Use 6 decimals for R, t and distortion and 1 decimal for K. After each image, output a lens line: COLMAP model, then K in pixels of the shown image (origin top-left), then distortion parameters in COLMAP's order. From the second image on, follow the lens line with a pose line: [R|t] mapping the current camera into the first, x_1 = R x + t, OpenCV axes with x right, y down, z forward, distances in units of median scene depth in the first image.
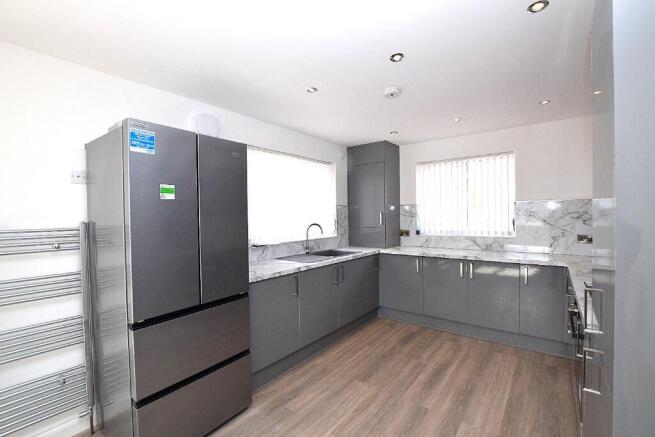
lens RADIAL K [[295.9, 0, 329.8], [0, 295.9, 216.7], [0, 0, 1]] dist [-0.001732, -0.000237]
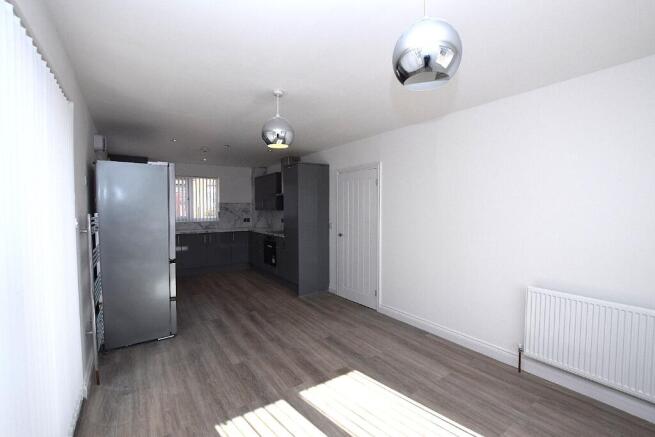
lens RADIAL K [[293.8, 0, 327.5], [0, 293.8, 218.5], [0, 0, 1]] dist [-0.001356, -0.000081]
pose [[0.322203, -0.025057, 0.946339, -1.110105], [0.003324, 0.999673, 0.025337, 0.005446], [-0.946665, -0.005018, 0.322181, -0.356474]]
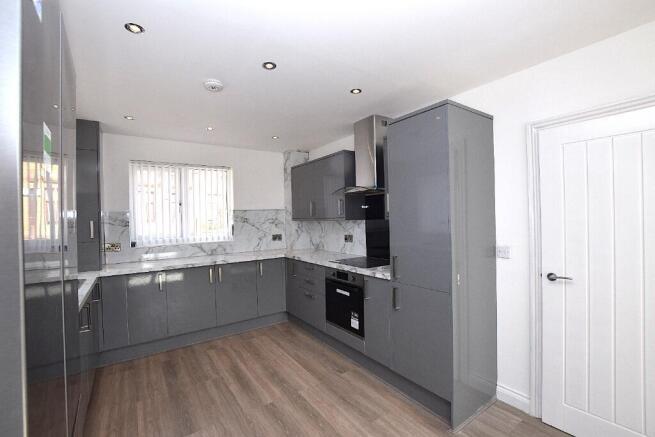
lens RADIAL K [[295.9, 0, 329.8], [0, 295.9, 216.7], [0, 0, 1]] dist [-0.001732, -0.000237]
pose [[0.301433, 0.006901, 0.953462, -0.416095], [0.022270, 0.999650, -0.014276, 0.000148], [-0.953227, 0.025537, 0.301174, 0.307984]]
